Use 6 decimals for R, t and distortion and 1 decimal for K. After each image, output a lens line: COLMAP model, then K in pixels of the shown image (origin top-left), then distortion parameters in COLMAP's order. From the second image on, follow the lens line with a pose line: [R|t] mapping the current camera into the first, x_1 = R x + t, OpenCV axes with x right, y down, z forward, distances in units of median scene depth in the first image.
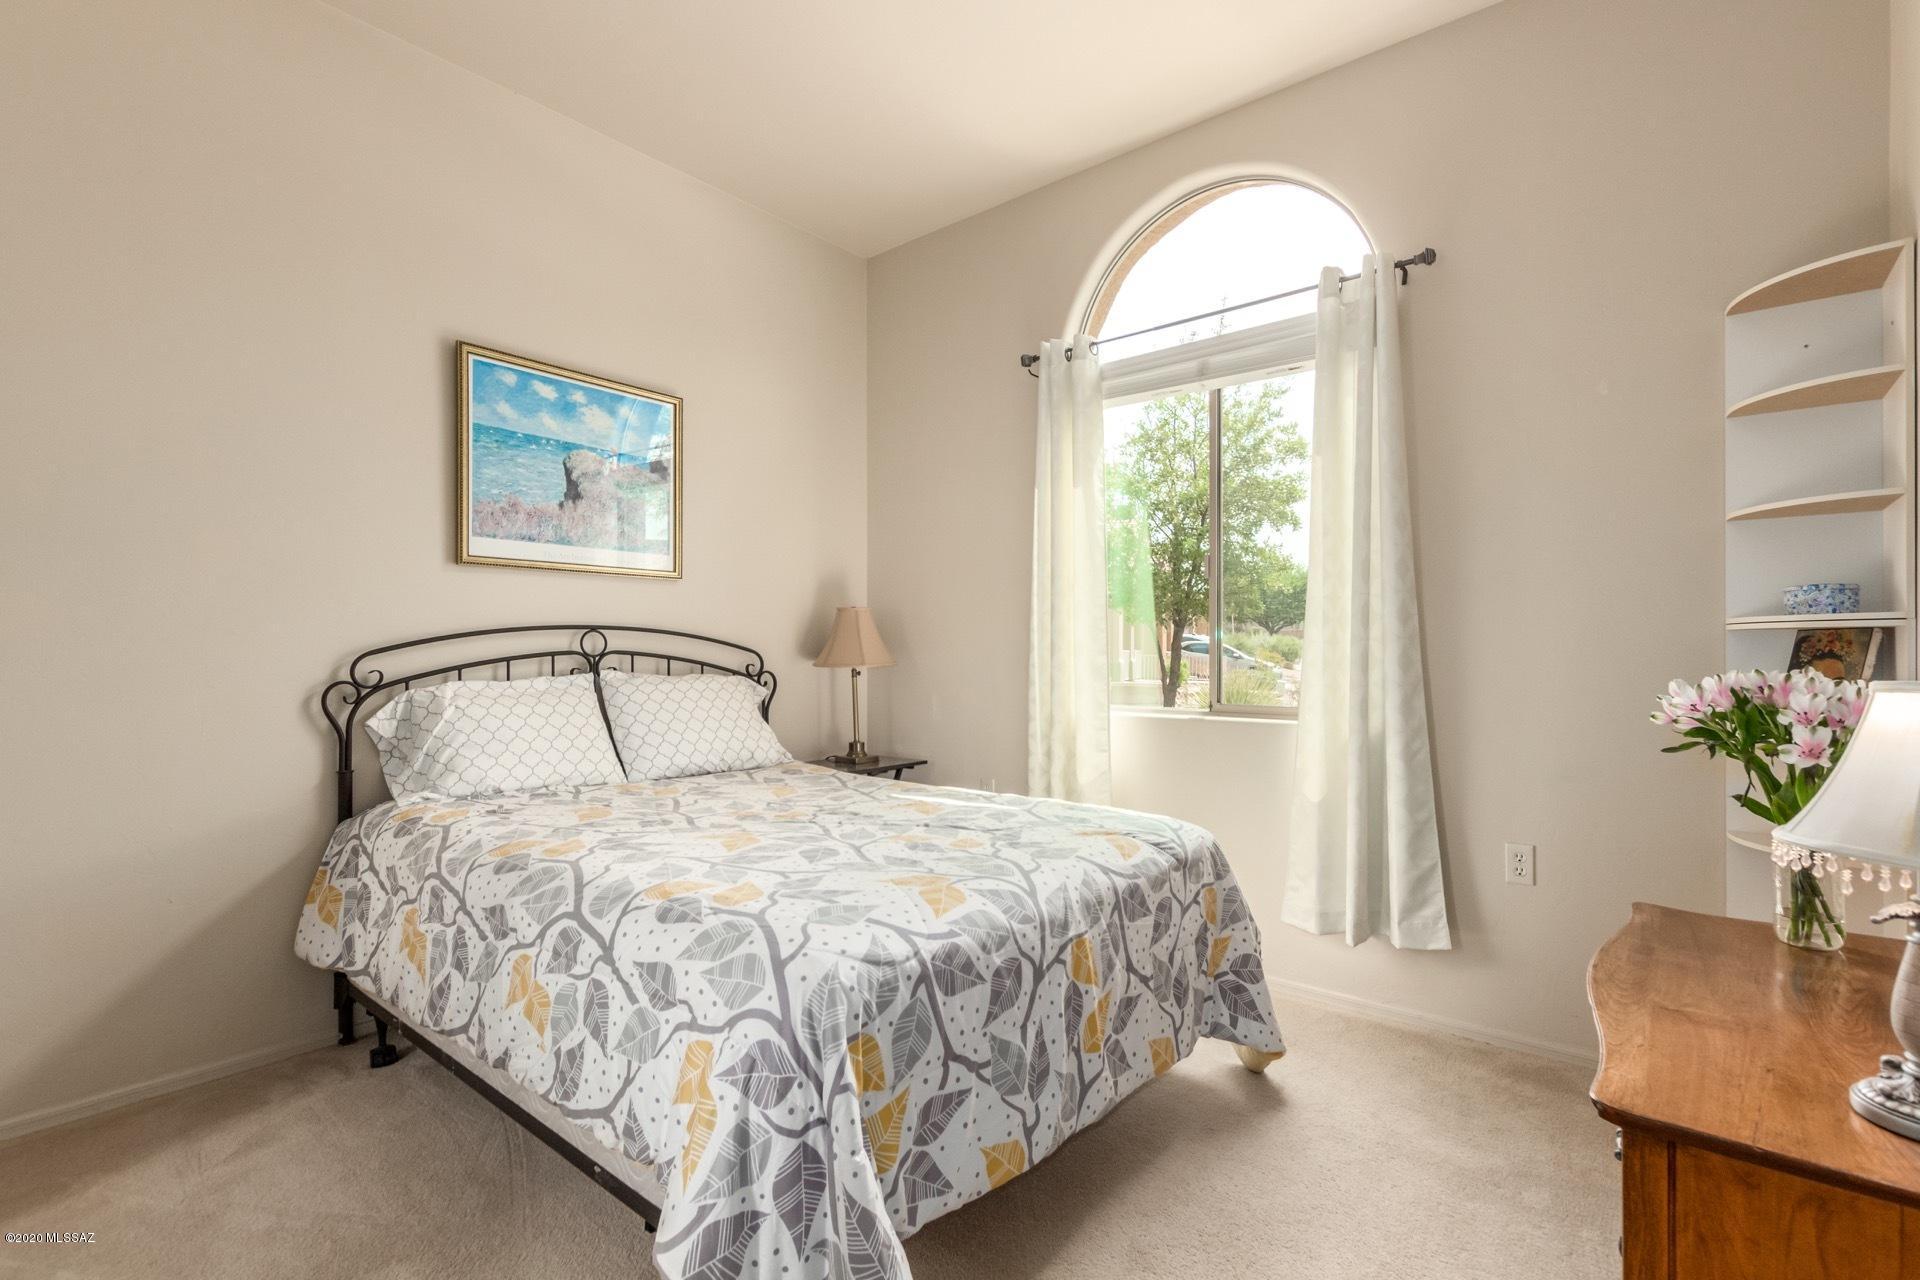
lens RADIAL K [[899.7, 0, 948.0], [0, 899.7, 666.6], [0, 0, 1]] dist [0.003253, 0.000099]
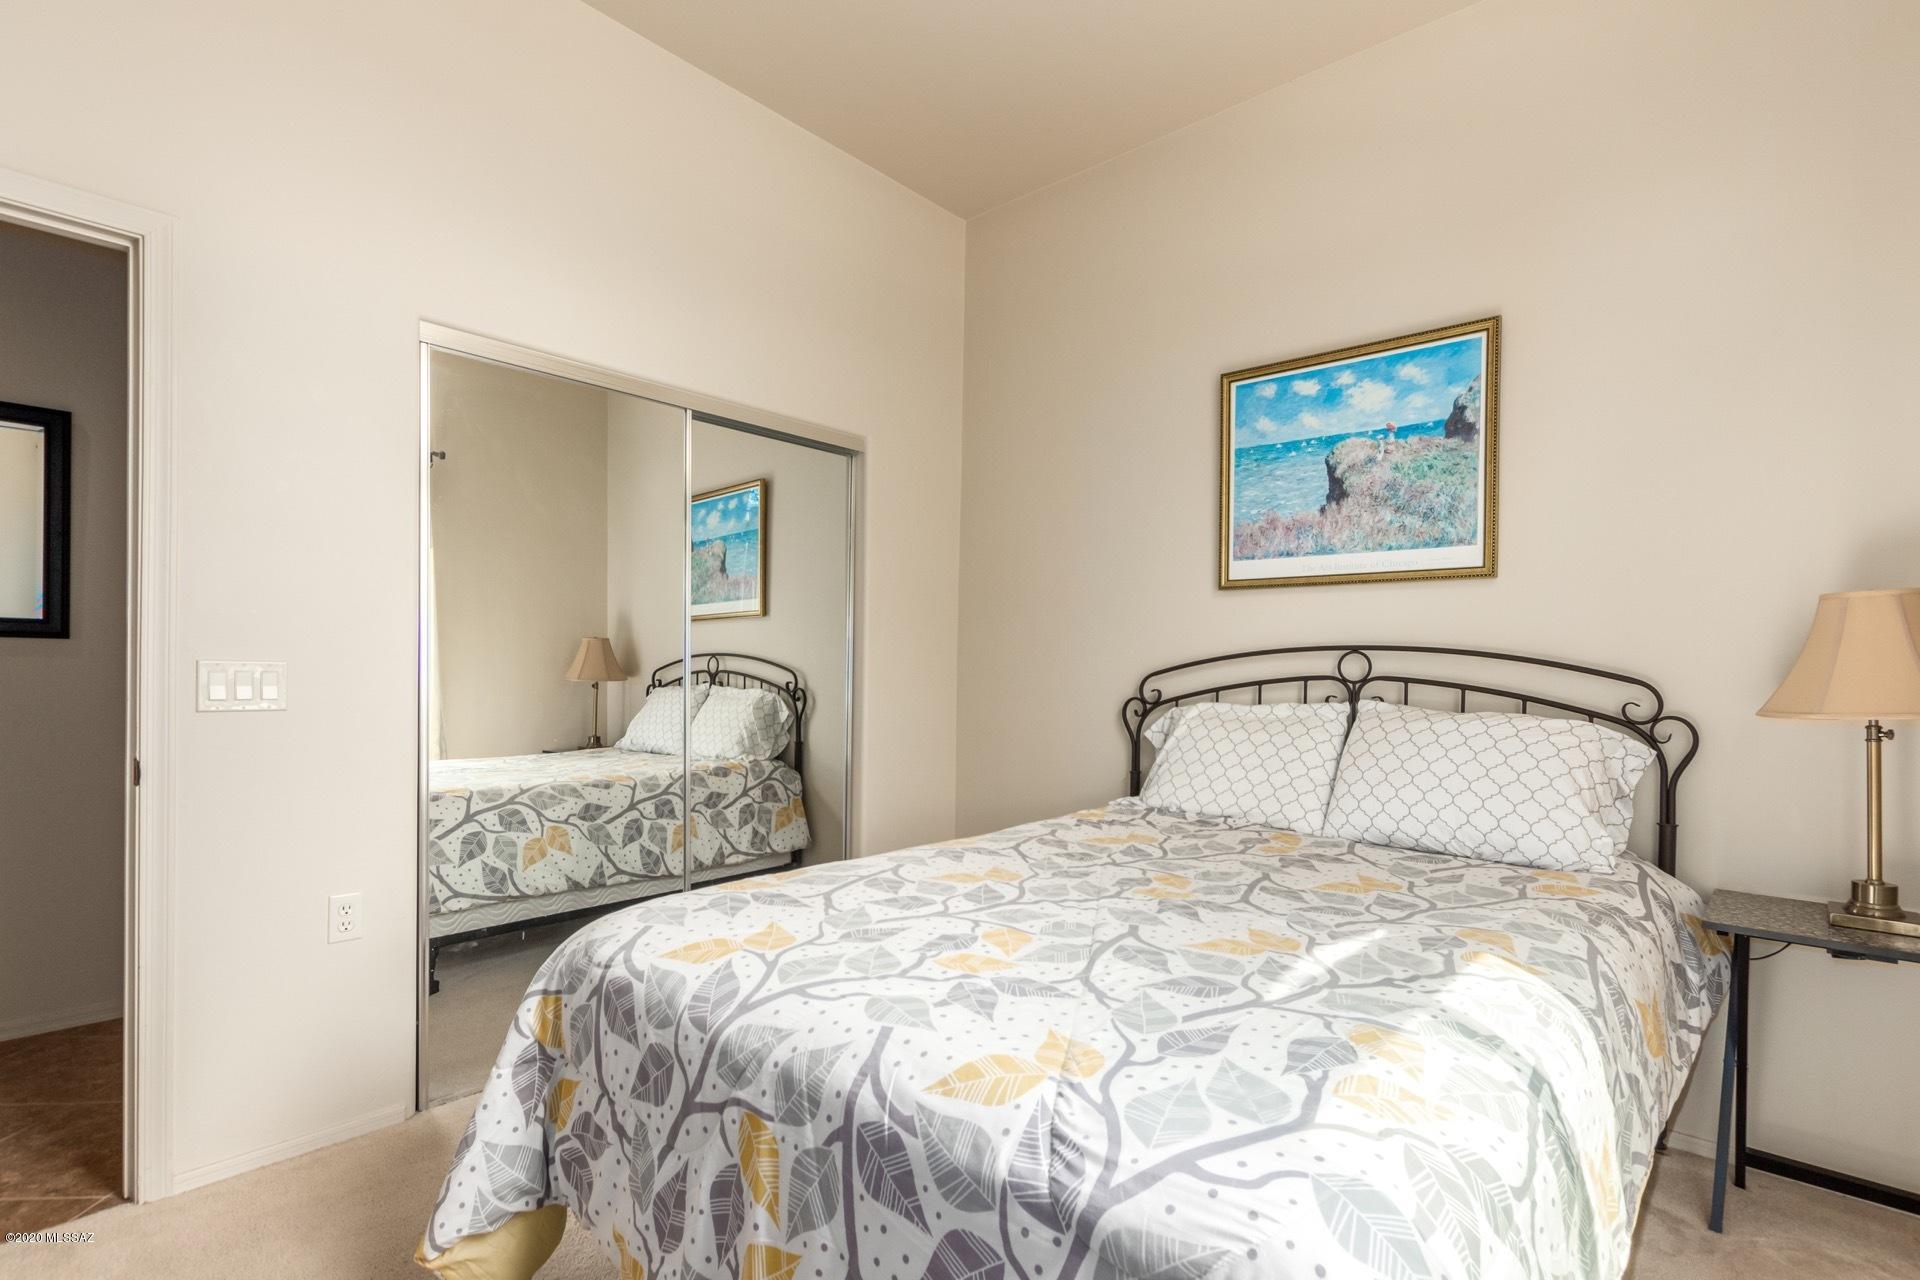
lens RADIAL K [[899.7, 0, 948.0], [0, 899.7, 666.6], [0, 0, 1]] dist [0.003253, 0.000099]
pose [[-0.032536, 0.002566, -0.999467, 0.477516], [-0.029566, 0.999557, 0.003528, -0.019009], [0.999033, 0.029665, -0.032446, 0.688621]]
